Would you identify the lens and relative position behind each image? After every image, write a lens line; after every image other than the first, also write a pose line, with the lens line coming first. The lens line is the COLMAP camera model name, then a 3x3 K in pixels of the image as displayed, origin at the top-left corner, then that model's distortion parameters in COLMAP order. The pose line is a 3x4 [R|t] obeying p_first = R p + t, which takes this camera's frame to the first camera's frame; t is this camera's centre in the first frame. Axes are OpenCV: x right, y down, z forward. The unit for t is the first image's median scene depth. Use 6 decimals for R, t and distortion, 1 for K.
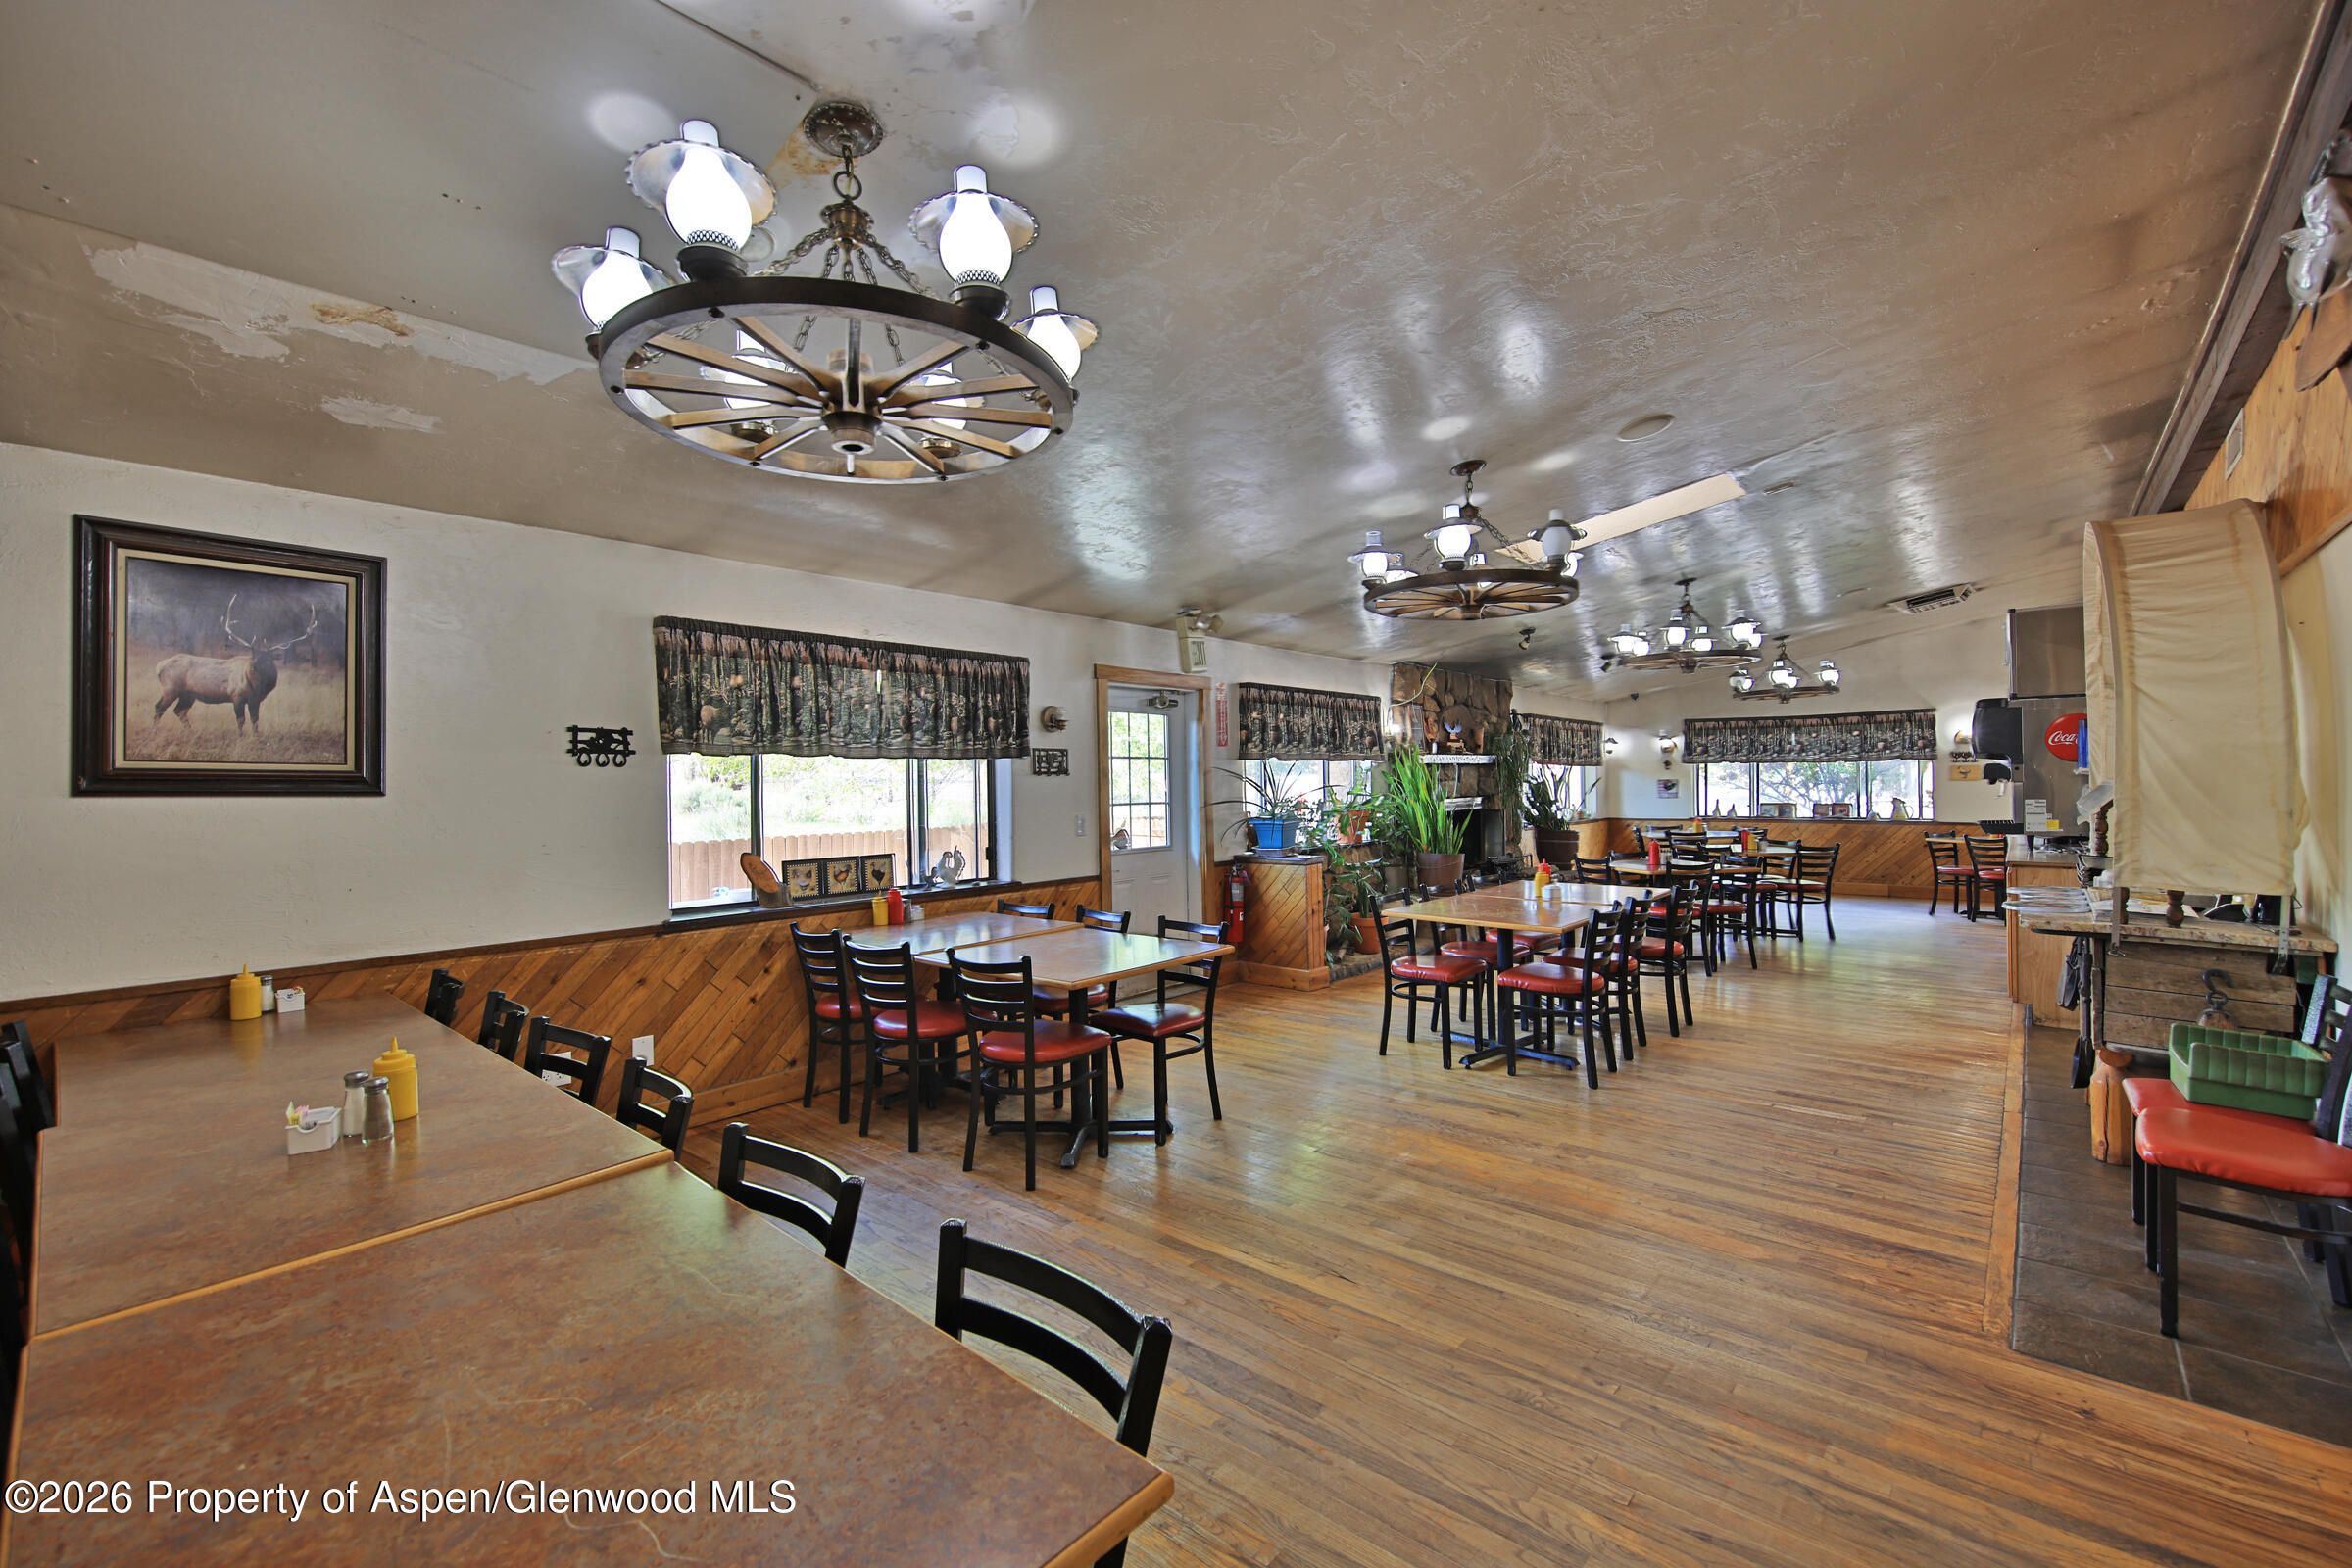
lens RADIAL K [[1040.0, 0, 1176.0], [0, 1040.0, 784.0], [0, 0, 1]] dist [0.000382, 0.000029]
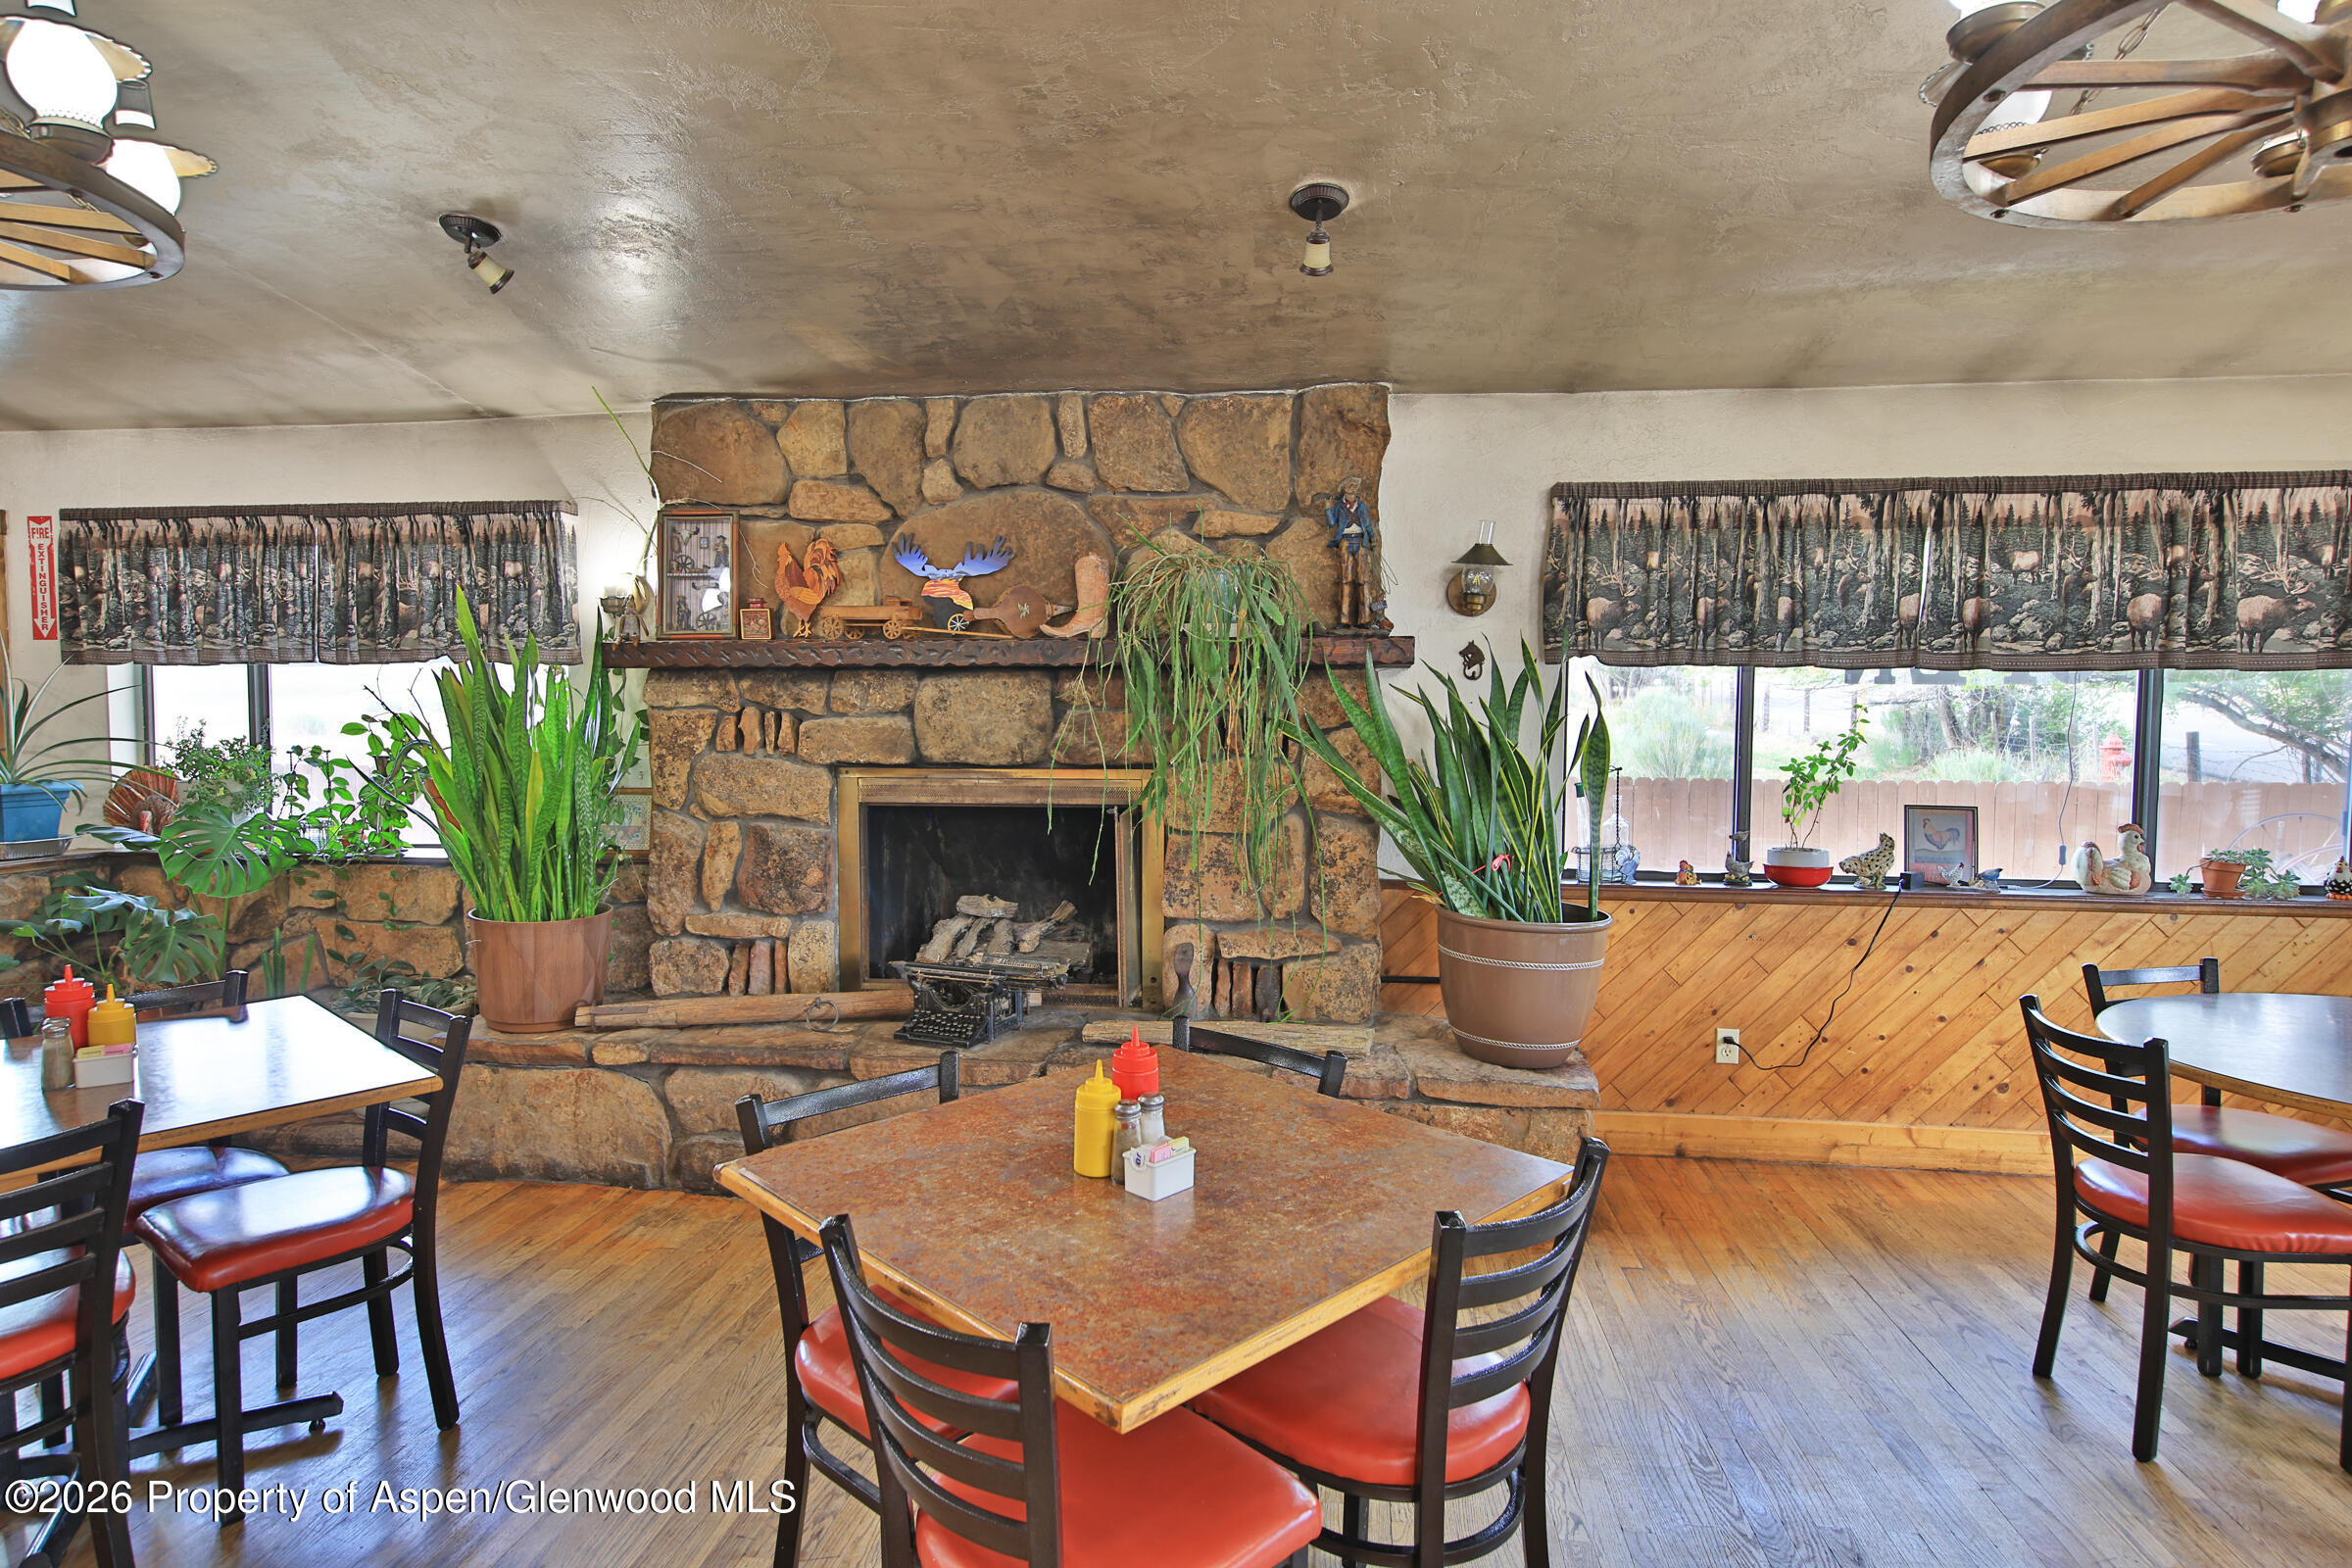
lens RADIAL K [[1370.5, 0, 1176.0], [0, 1370.5, 784.0], [0, 0, 1]] dist [-0.027291, -0.000705]
pose [[0.568315, 0.058436, -0.820733, 0.738843], [-0.010687, 0.997915, 0.063651, -0.011458], [0.822742, -0.027403, 0.567755, 0.874907]]
